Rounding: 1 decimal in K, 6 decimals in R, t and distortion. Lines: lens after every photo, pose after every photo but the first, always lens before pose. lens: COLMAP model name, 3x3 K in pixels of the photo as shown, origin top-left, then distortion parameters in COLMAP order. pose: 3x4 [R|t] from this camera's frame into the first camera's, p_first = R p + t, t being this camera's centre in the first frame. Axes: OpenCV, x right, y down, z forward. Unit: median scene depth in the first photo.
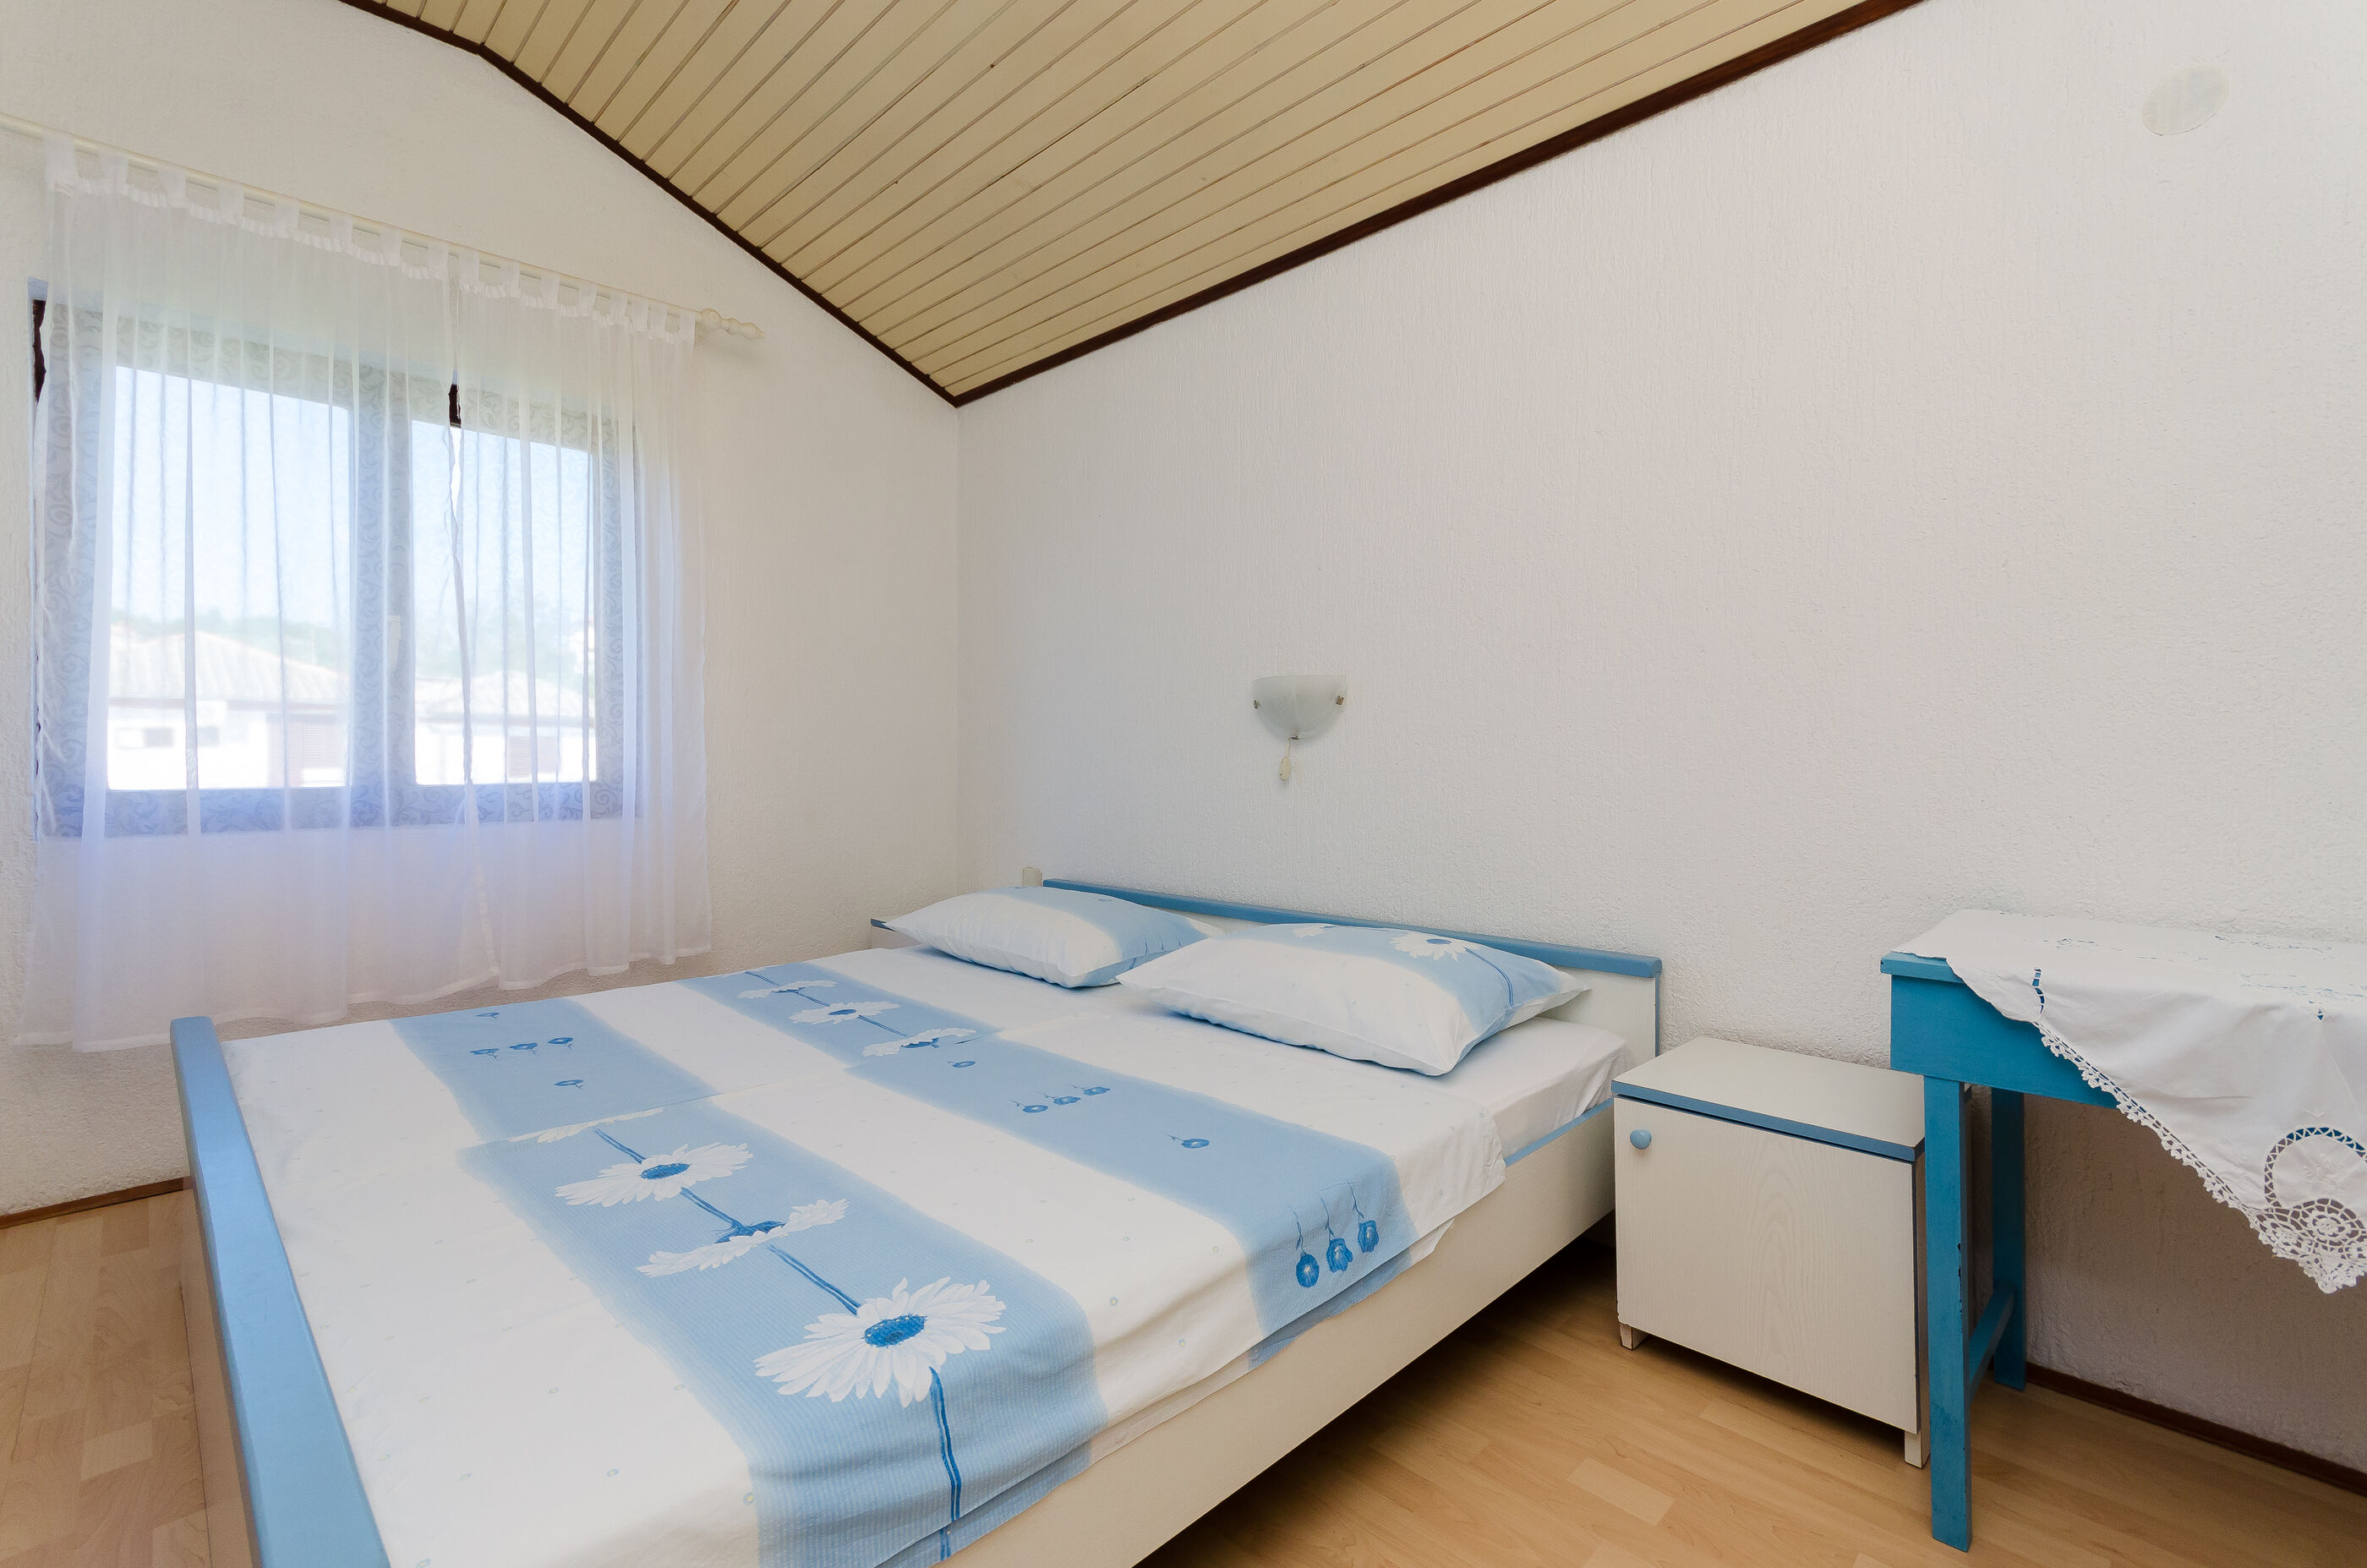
lens RADIAL K [[1060.7, 0, 1178.9], [0, 1060.7, 756.3], [0, 0, 1]] dist [0.002951, 0.000602]
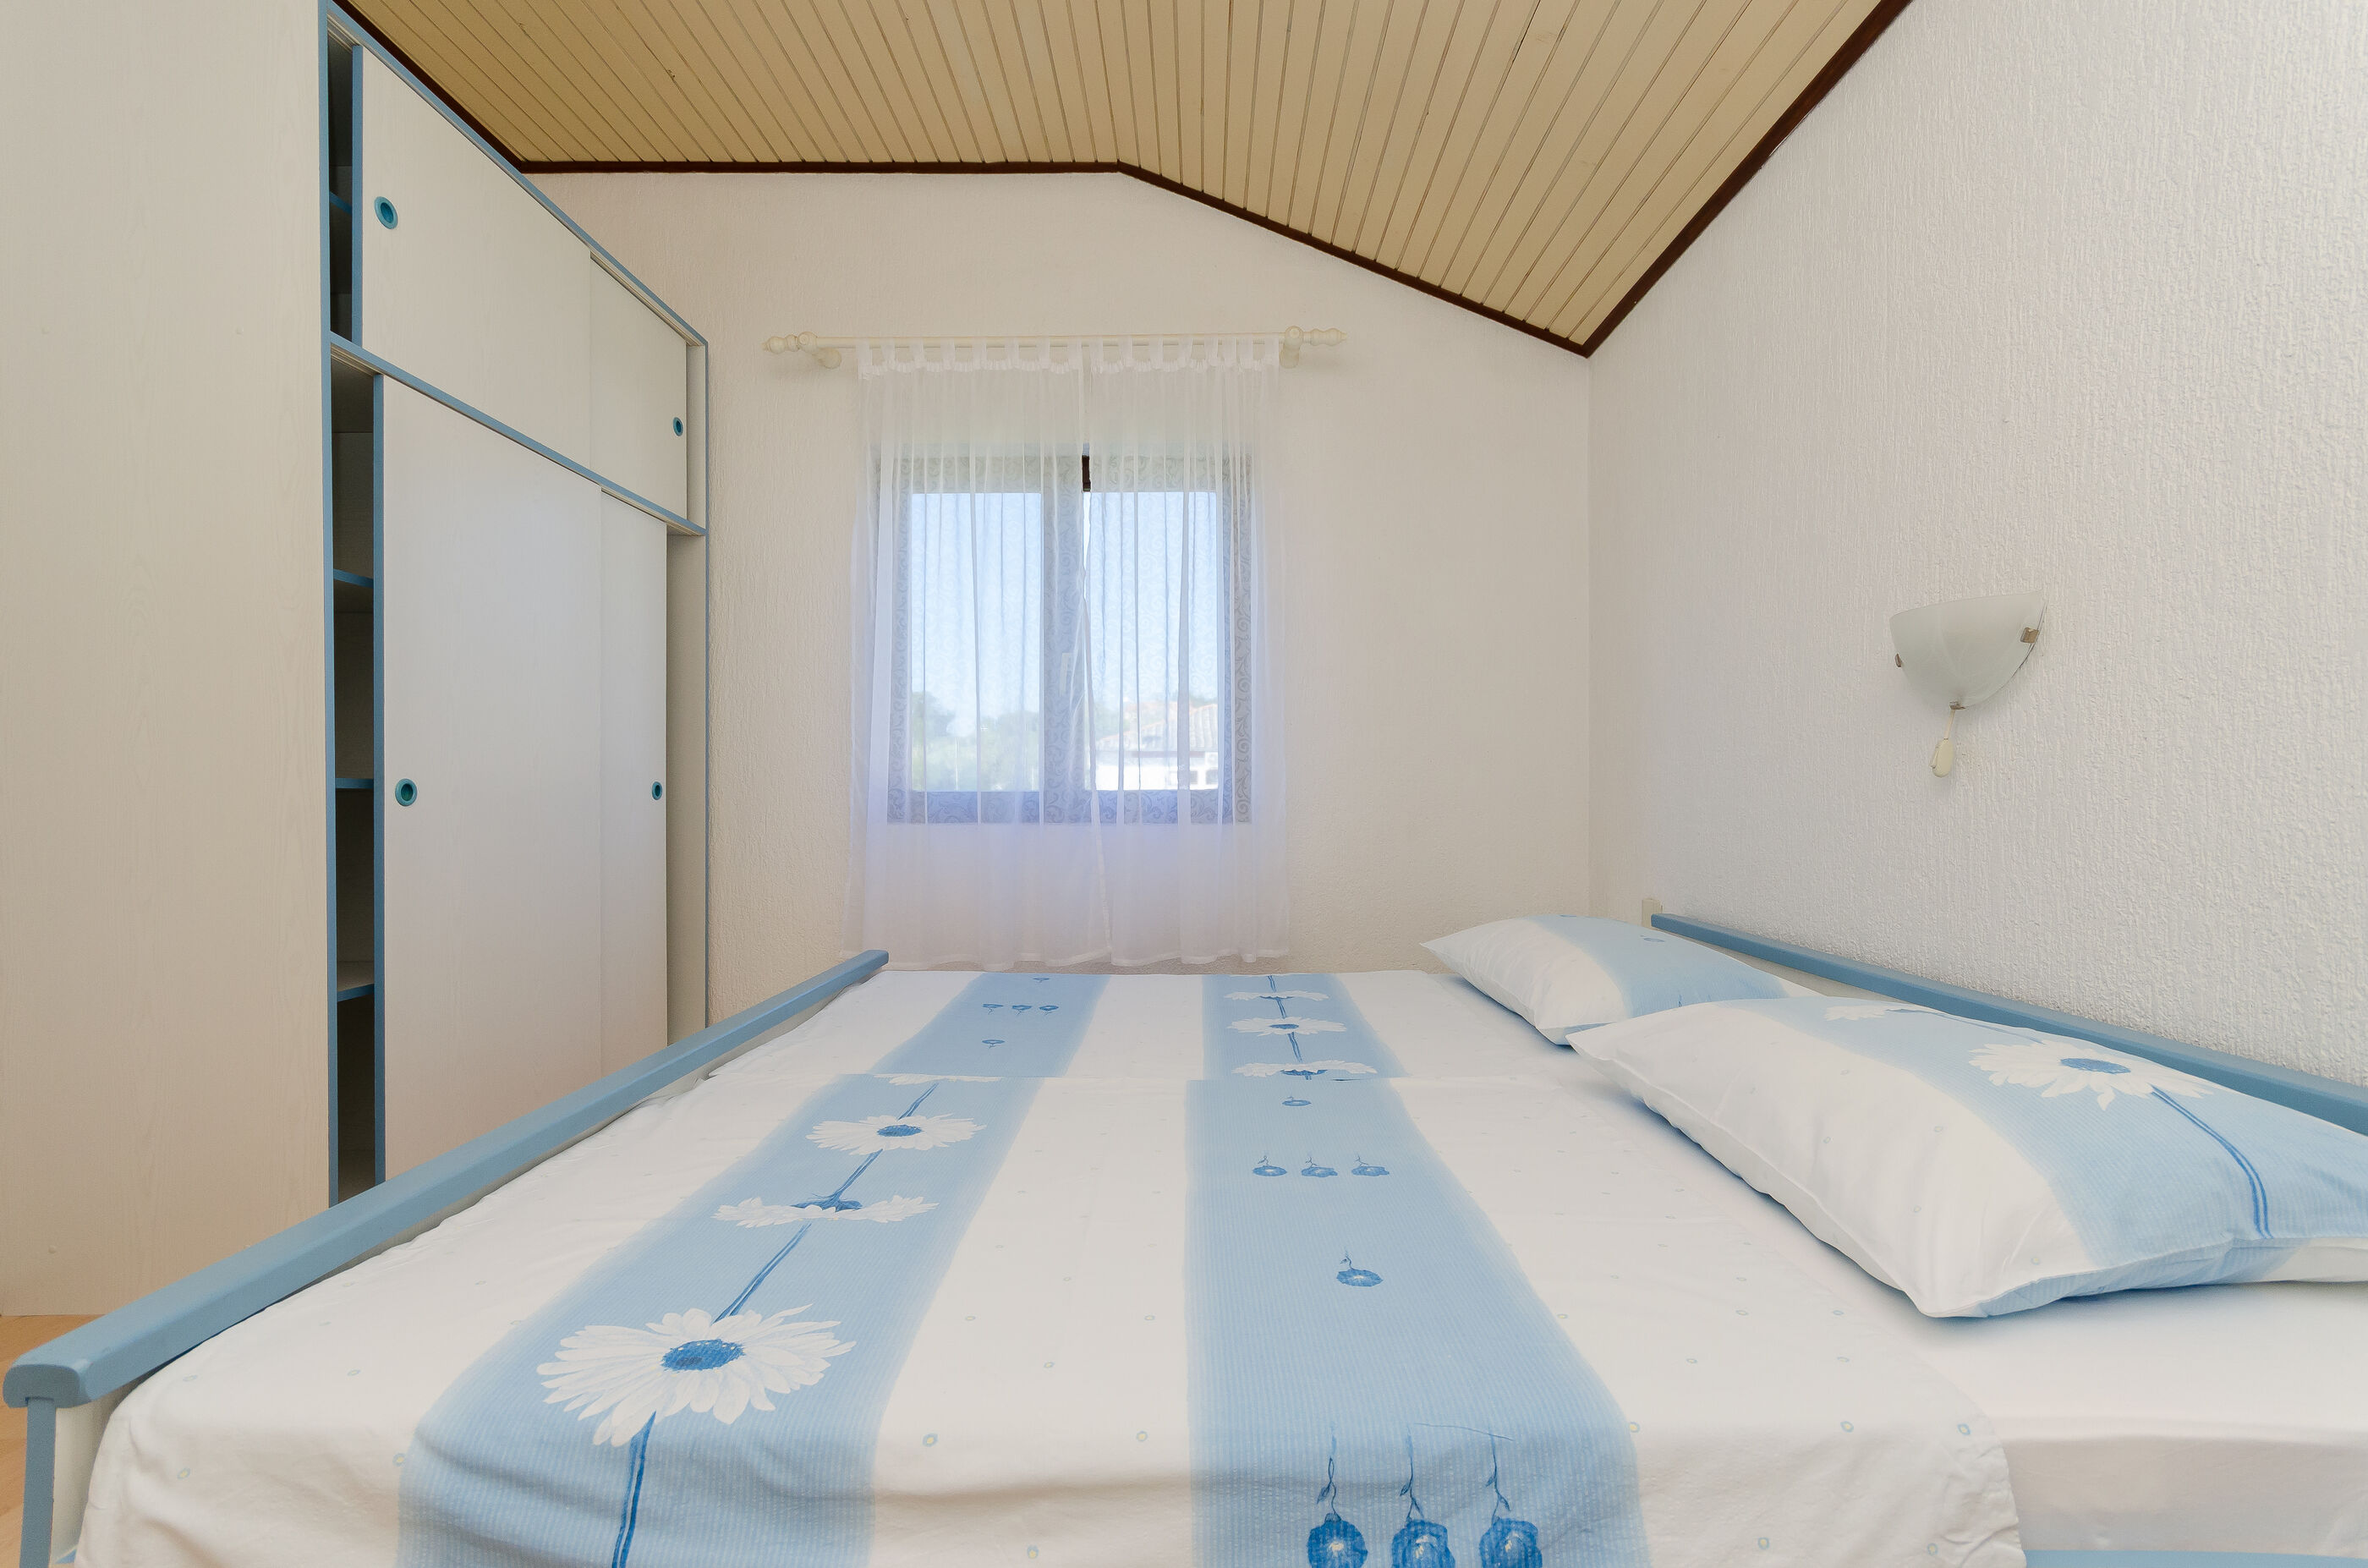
lens RADIAL K [[1032.9, 0, 1191.2], [0, 1032.9, 800.3], [0, 0, 1]] dist [0.005607, 0.000040]
pose [[0.701803, 0.001975, -0.712368, 0.356431], [0.000068, 0.999996, 0.002840, 0.056129], [0.712371, -0.002042, 0.701800, 0.416206]]
